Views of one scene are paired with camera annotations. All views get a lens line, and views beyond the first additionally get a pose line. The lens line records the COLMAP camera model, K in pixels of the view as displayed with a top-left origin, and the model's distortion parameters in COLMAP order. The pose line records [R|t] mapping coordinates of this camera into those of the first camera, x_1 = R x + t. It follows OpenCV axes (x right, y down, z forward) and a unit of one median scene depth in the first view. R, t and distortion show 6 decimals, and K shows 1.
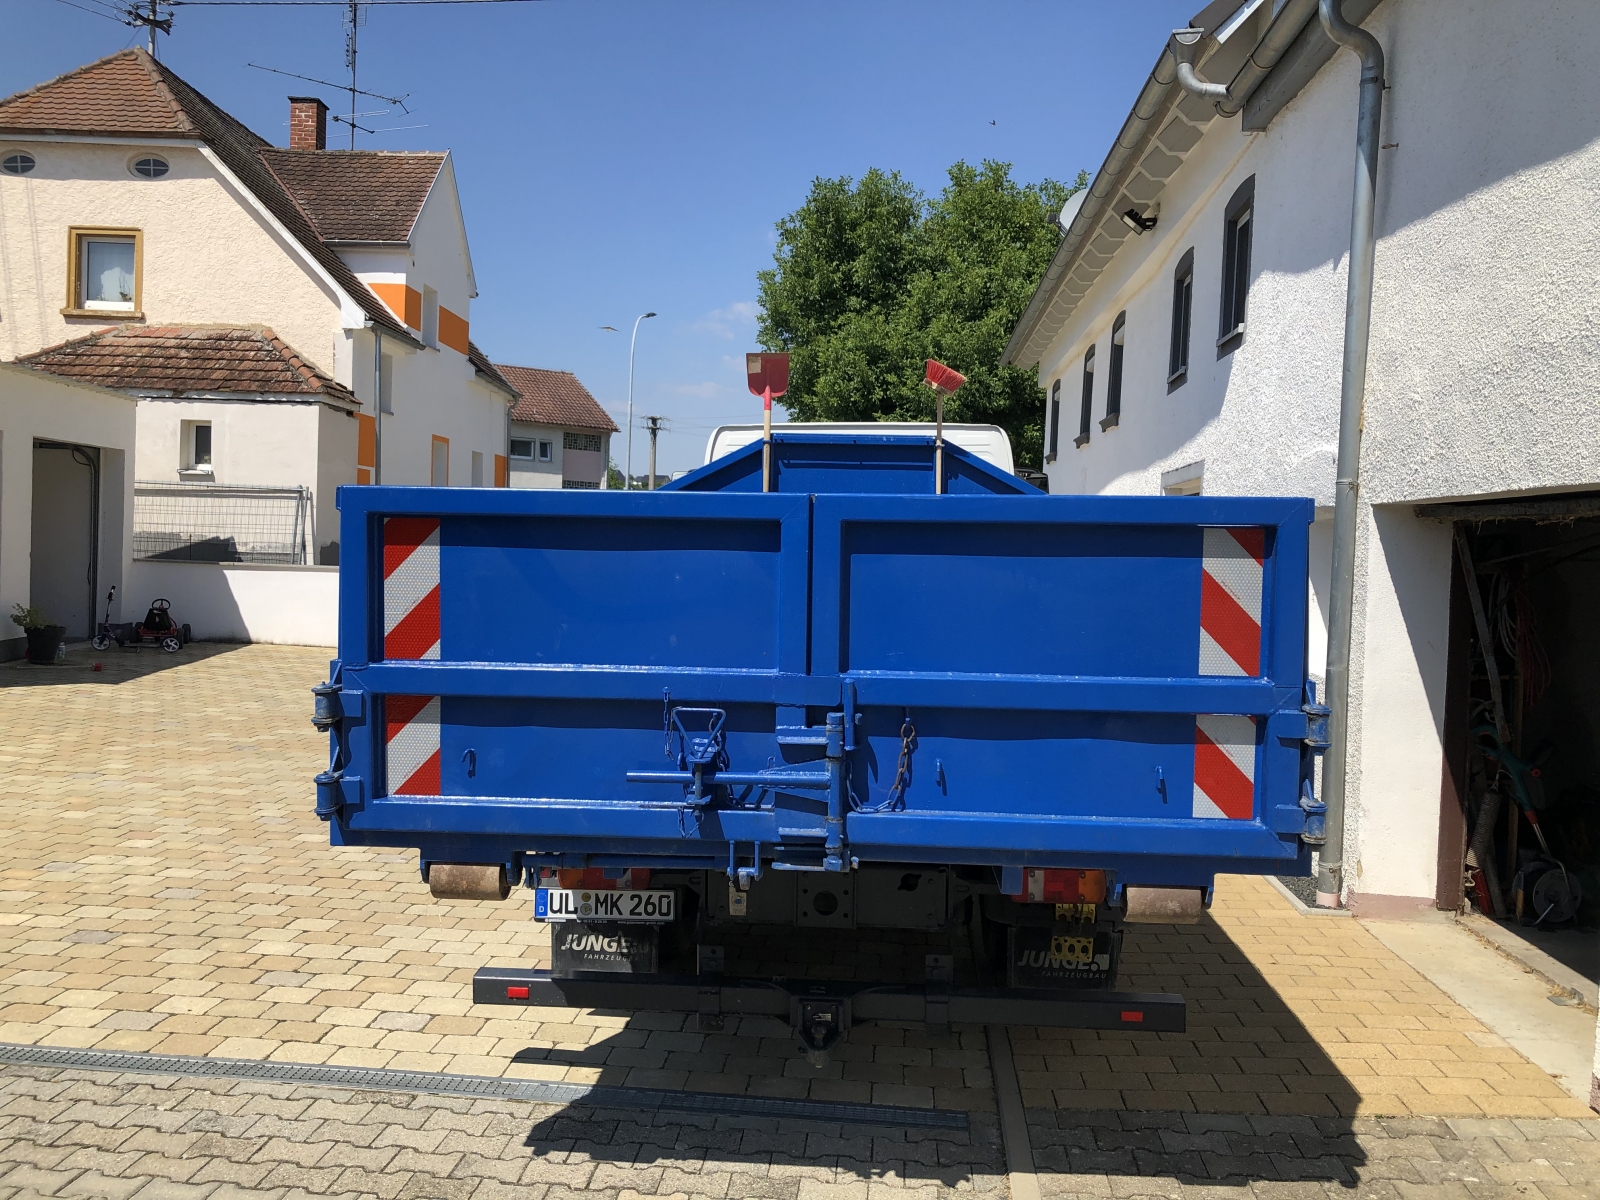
lens RADIAL K [[1324.5, 0, 776.6], [0, 1324.5, 599.3], [0, 0, 1]] dist [-0.015572, 0.056803]
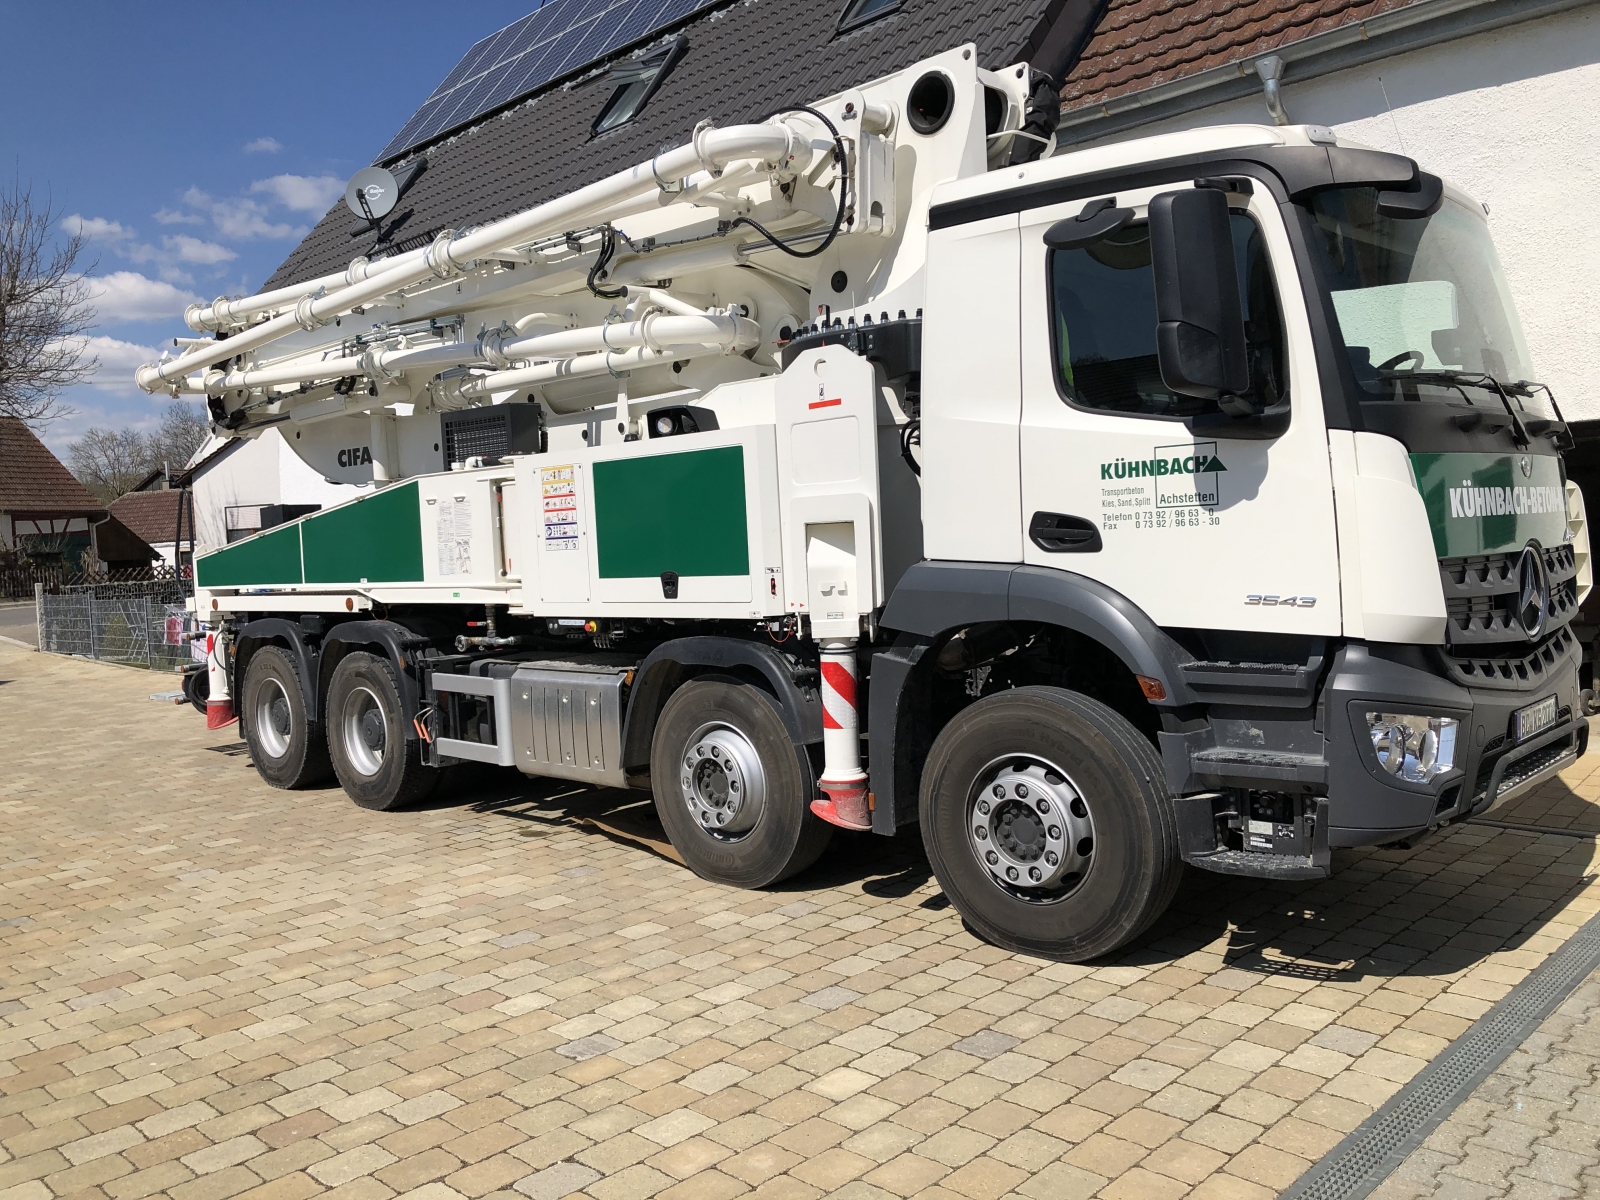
lens RADIAL K [[1322.8, 0, 738.9], [0, 1322.8, 599.0], [0, 0, 1]] dist [0.005524, -0.000751]
pose [[0.640103, -0.106440, 0.760880, -1.329844], [0.111544, 0.992738, 0.045036, -0.054578], [-0.760149, 0.056044, 0.647328, 0.694213]]
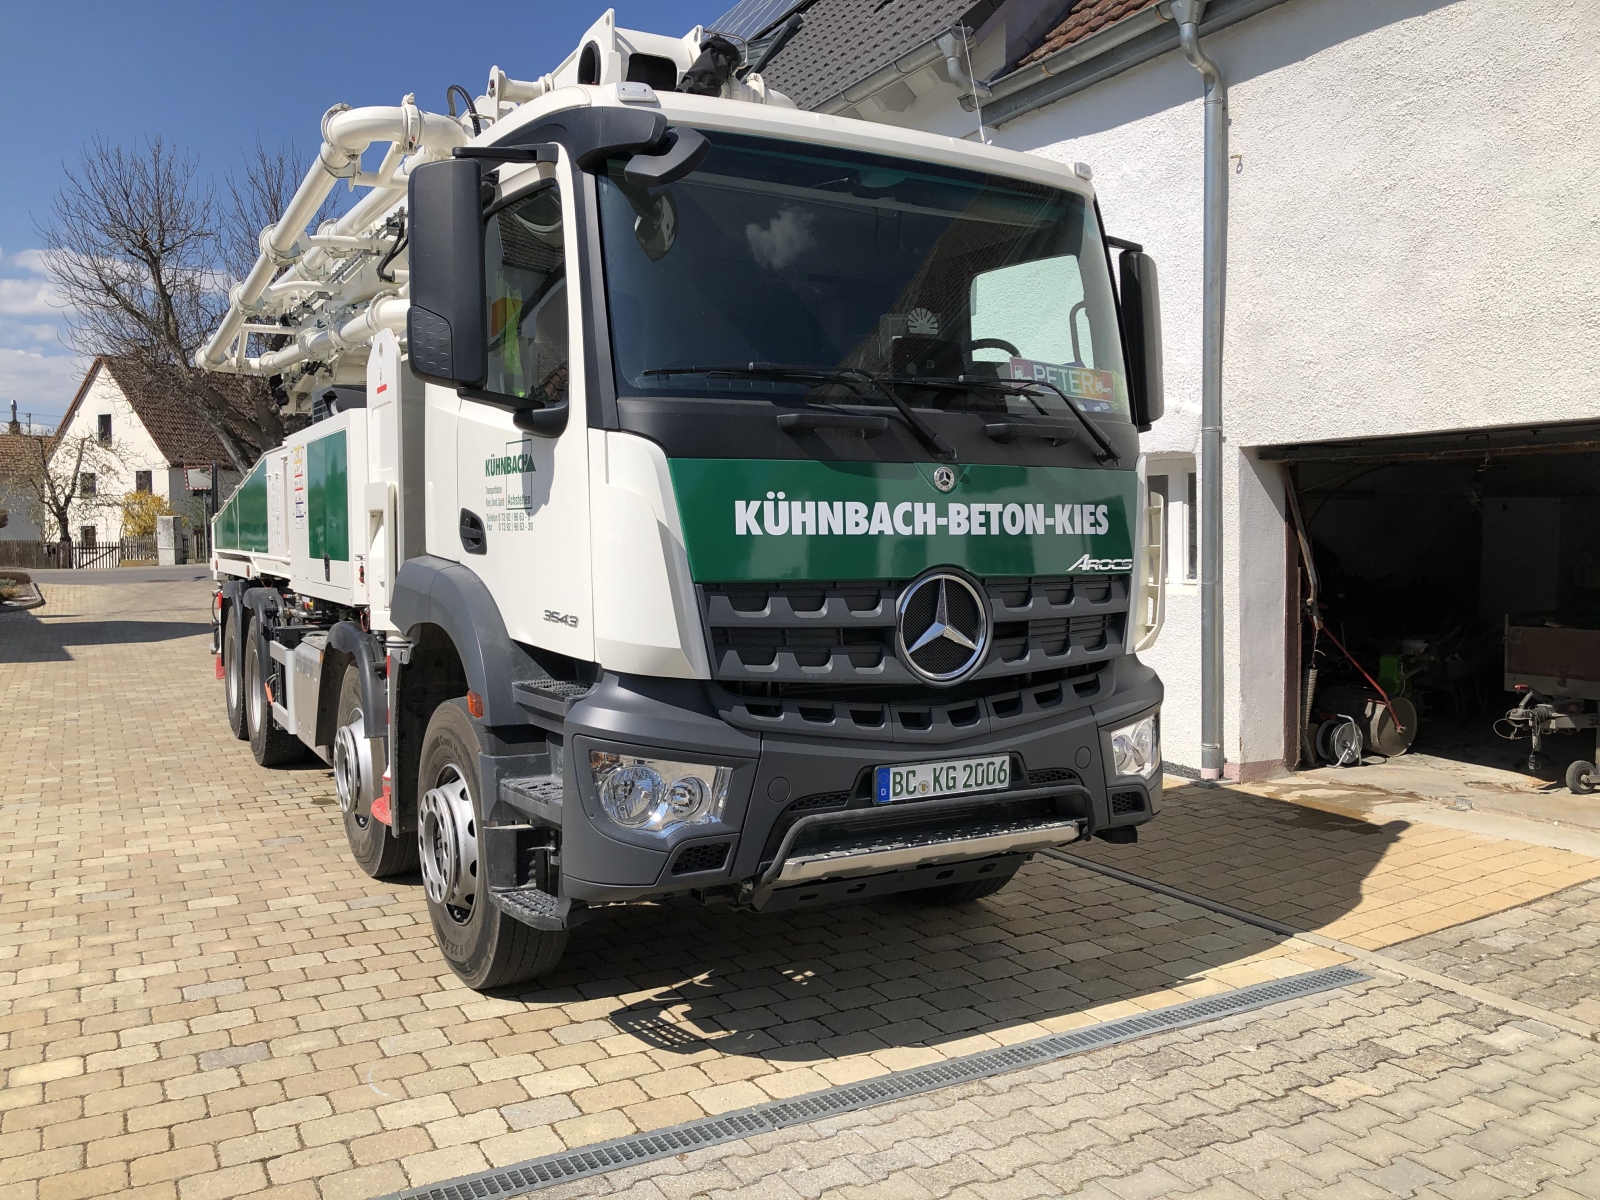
lens RADIAL K [[1324.5, 0, 776.6], [0, 1324.5, 599.3], [0, 0, 1]] dist [-0.015572, 0.056803]
pose [[0.831904, -0.071152, 0.550339, -0.750507], [0.063481, 0.997437, 0.032997, -0.002246], [-0.551277, 0.007485, 0.834289, 0.256668]]
